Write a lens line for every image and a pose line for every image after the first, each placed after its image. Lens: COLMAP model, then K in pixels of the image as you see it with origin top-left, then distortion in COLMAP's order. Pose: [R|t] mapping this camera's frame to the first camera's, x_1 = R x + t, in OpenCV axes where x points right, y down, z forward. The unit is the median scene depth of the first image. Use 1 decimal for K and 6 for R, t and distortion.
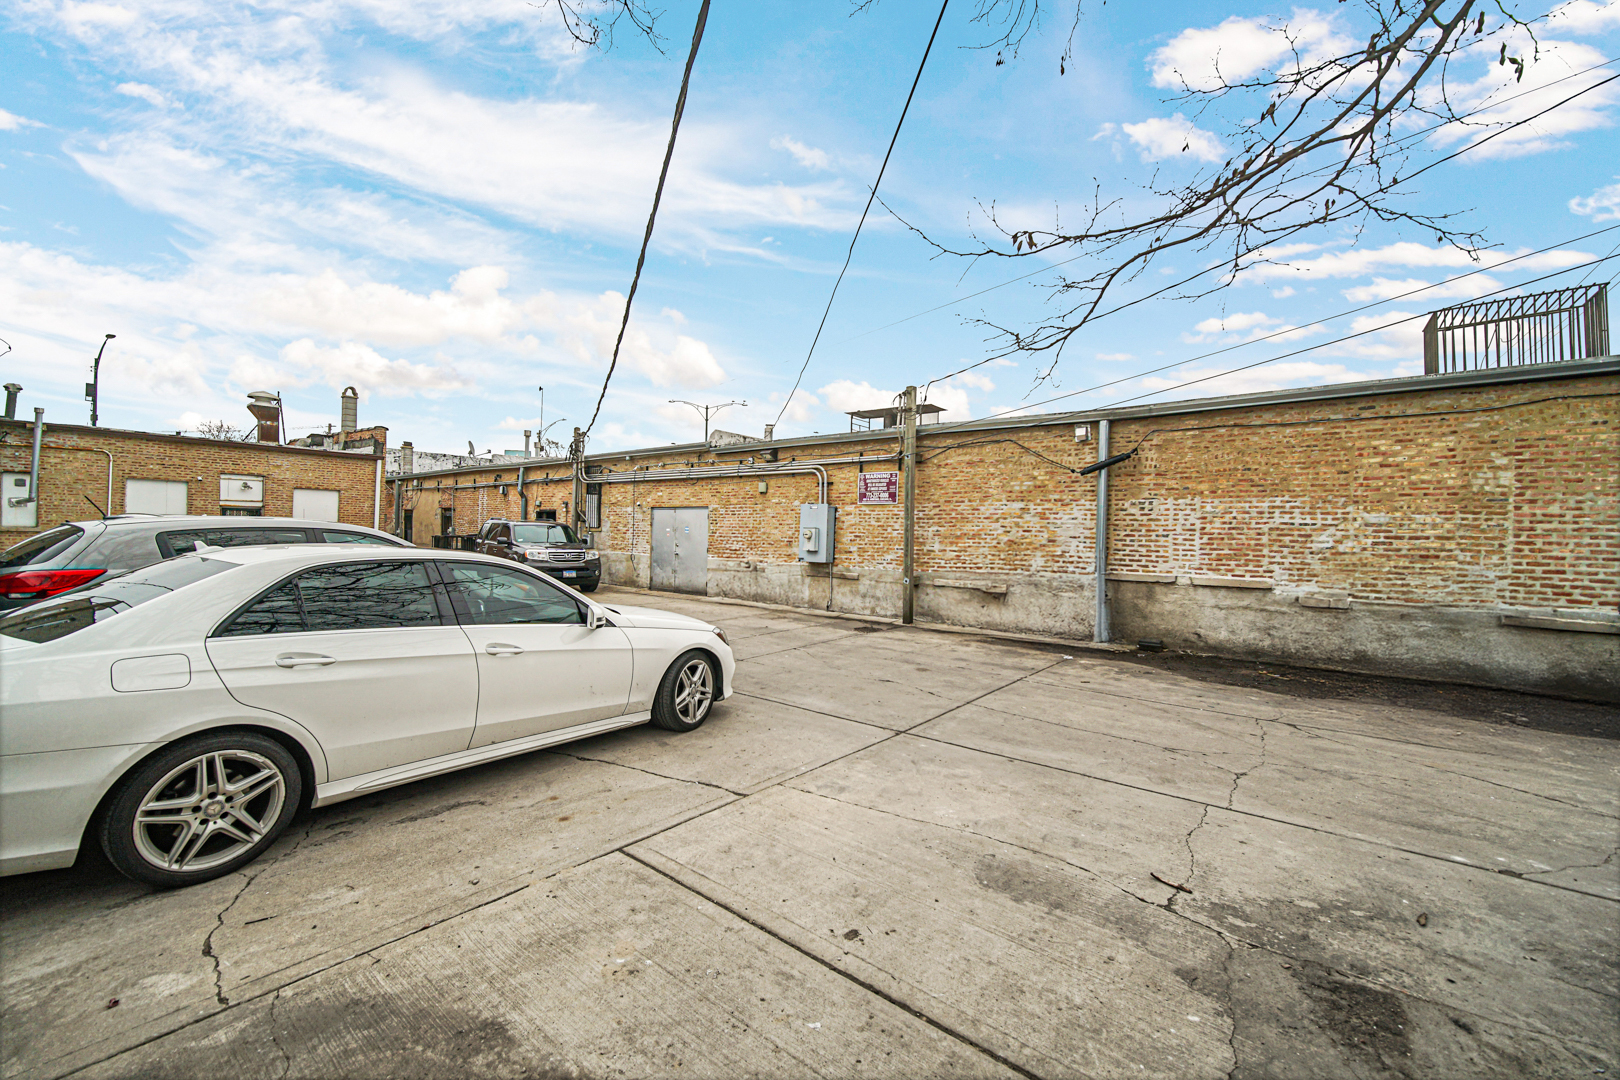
lens RADIAL K [[652.0, 0, 810.0], [0, 652.0, 540.0], [0, 0, 1]] dist [-0.002292, -0.000013]
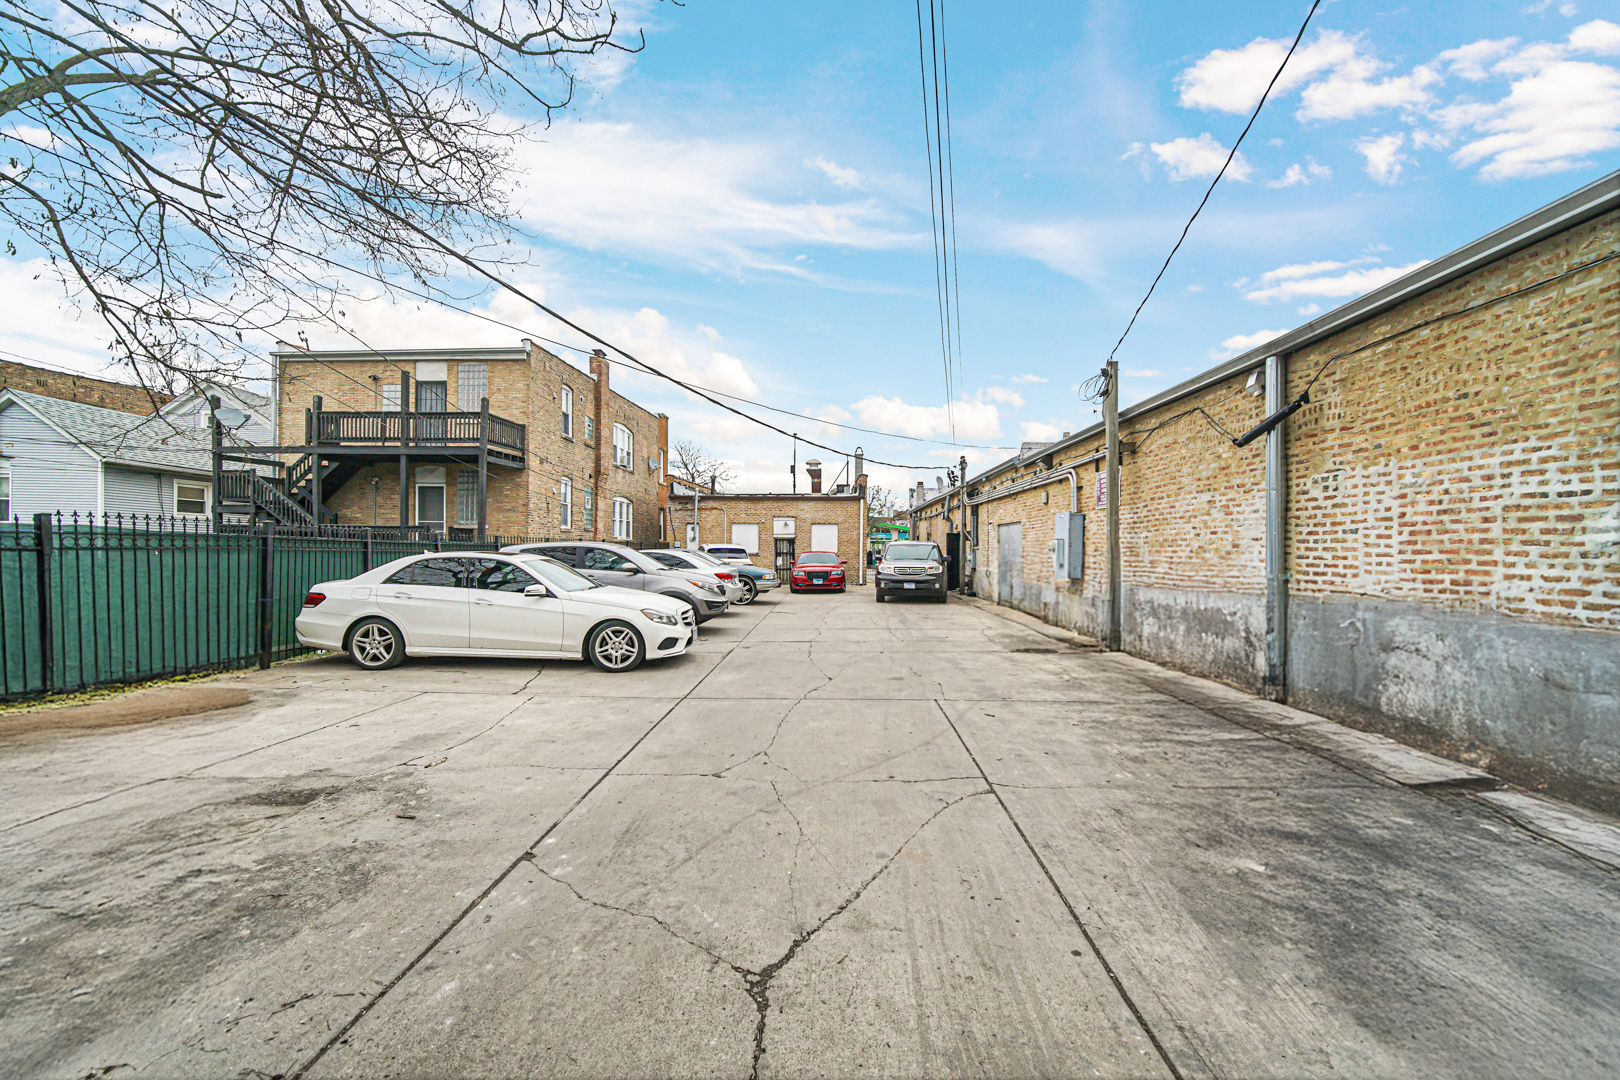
lens RADIAL K [[651.9, 0, 812.3], [0, 651.9, 557.2], [0, 0, 1]] dist [-0.000748, 0.000012]
pose [[0.588206, -0.011387, -0.808631, 0.764054], [0.003835, 0.999929, -0.011292, 0.022733], [0.808702, 0.003541, 0.588208, 0.270159]]
